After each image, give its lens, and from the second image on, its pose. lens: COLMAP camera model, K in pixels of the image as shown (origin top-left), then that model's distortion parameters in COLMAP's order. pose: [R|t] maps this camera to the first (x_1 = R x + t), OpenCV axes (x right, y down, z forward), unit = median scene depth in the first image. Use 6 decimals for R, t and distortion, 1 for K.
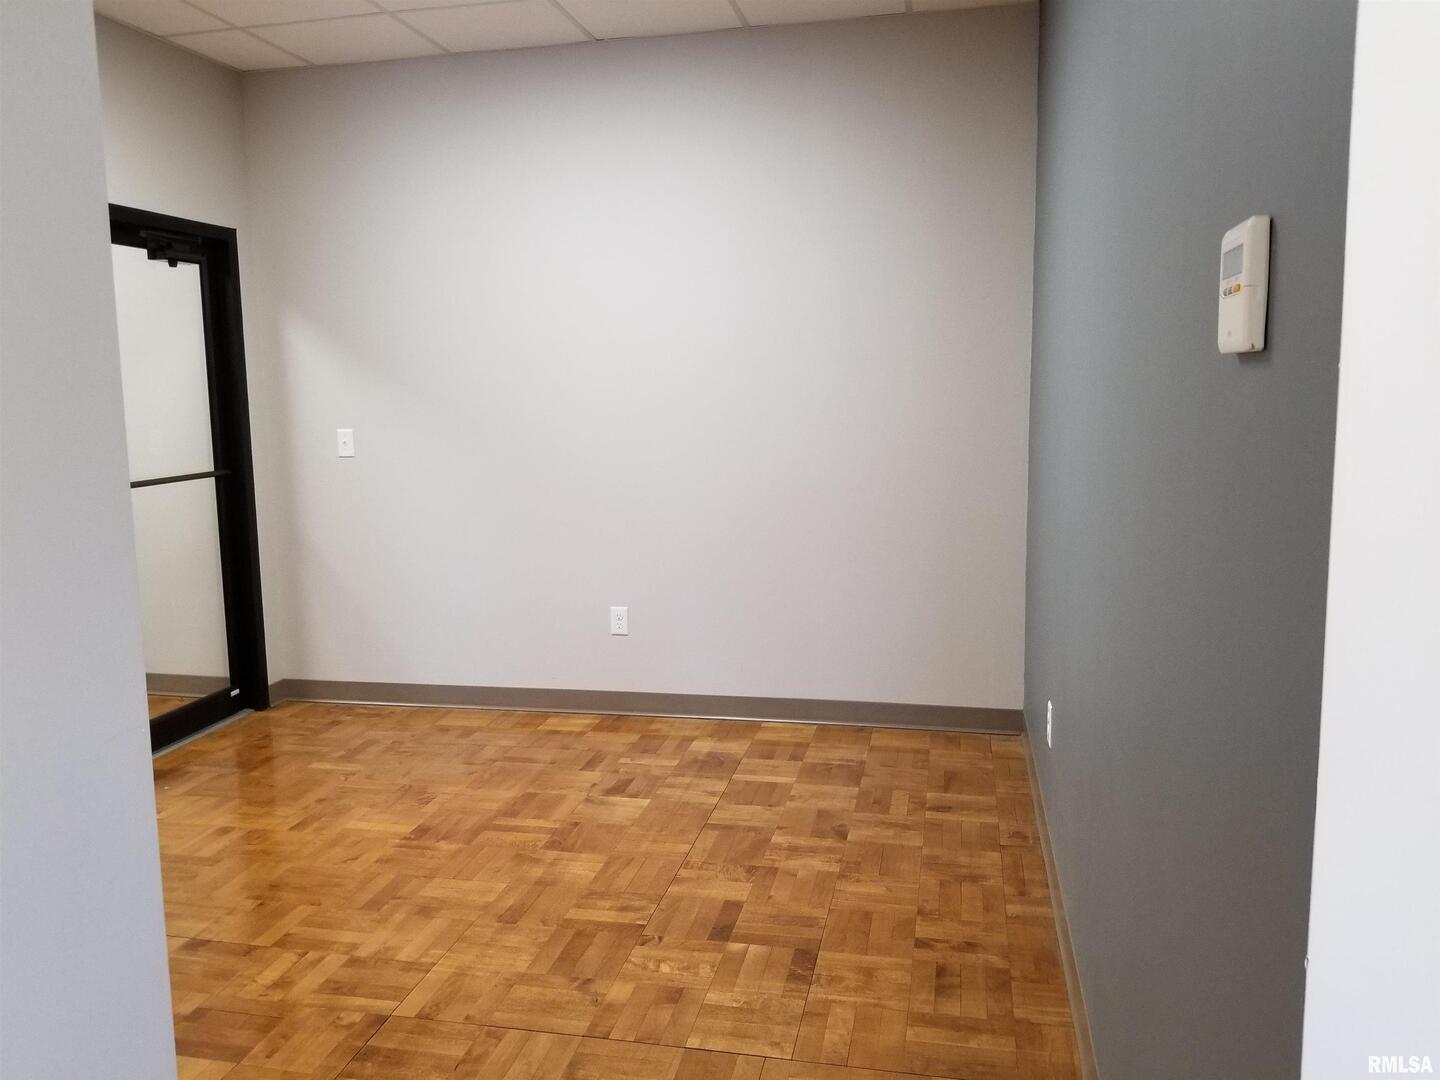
lens RADIAL K [[1110.0, 0, 713.8], [0, 1110.0, 534.4], [0, 0, 1]] dist [0.042375, -0.068676]
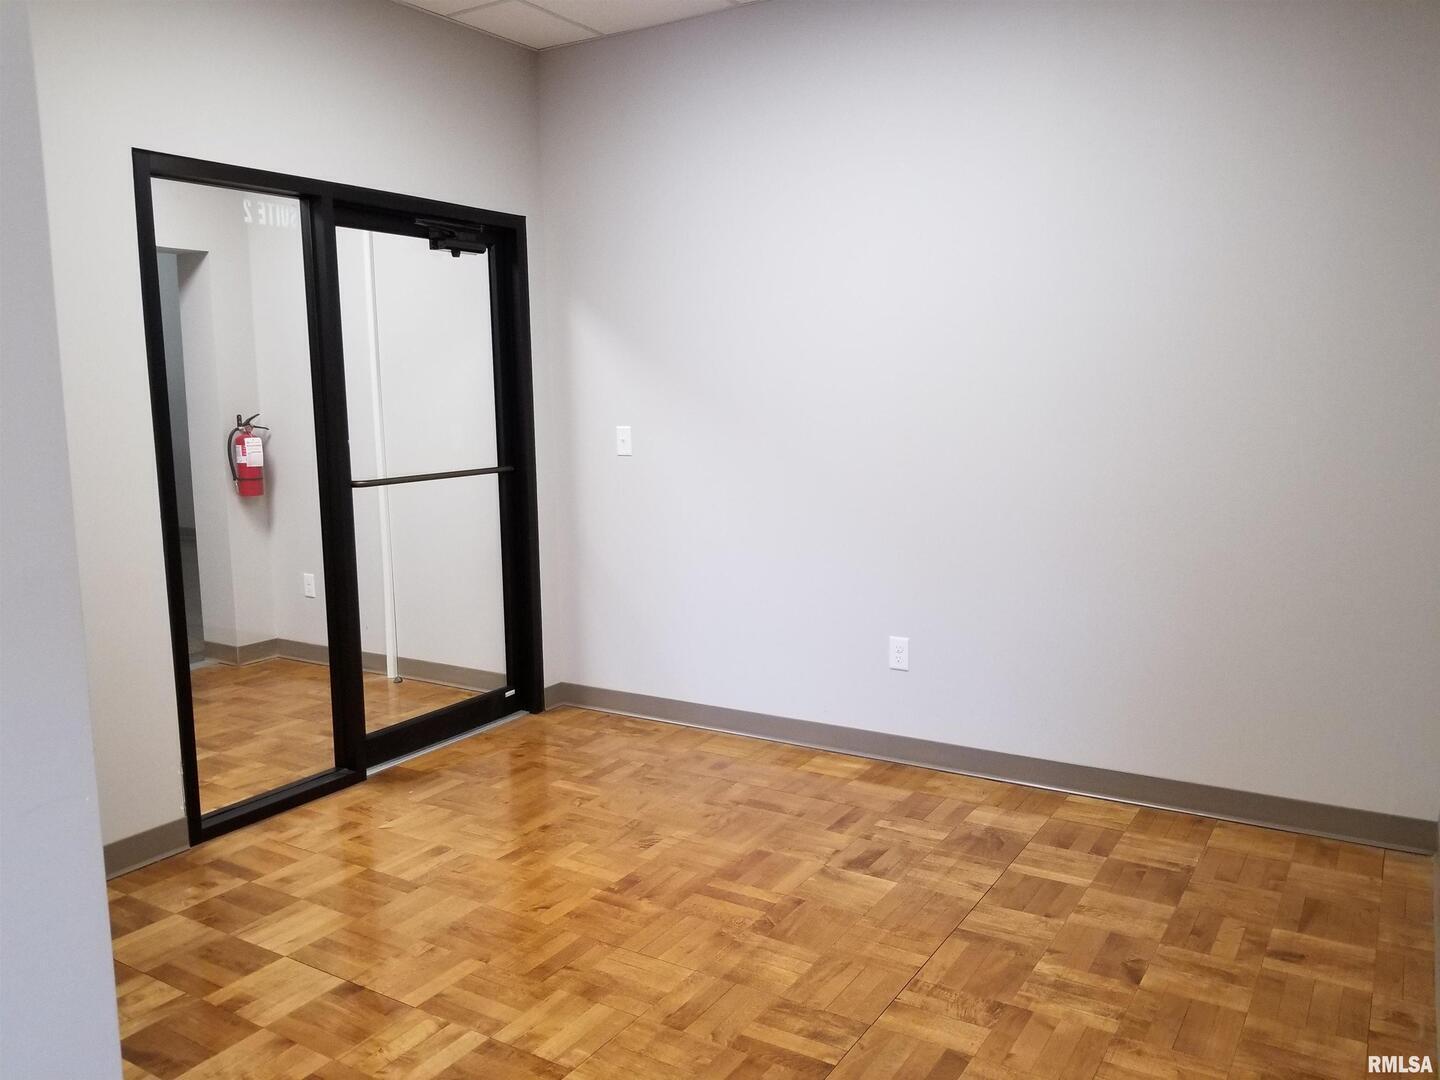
lens RADIAL K [[1110.0, 0, 723.5], [0, 1110.0, 543.0], [0, 0, 1]] dist [0.042375, -0.068676]
pose [[0.940484, 0.049463, -0.336218, 0.081205], [-0.045033, 0.998766, 0.020964, -0.022088], [0.336840, -0.004575, 0.941551, 0.171215]]
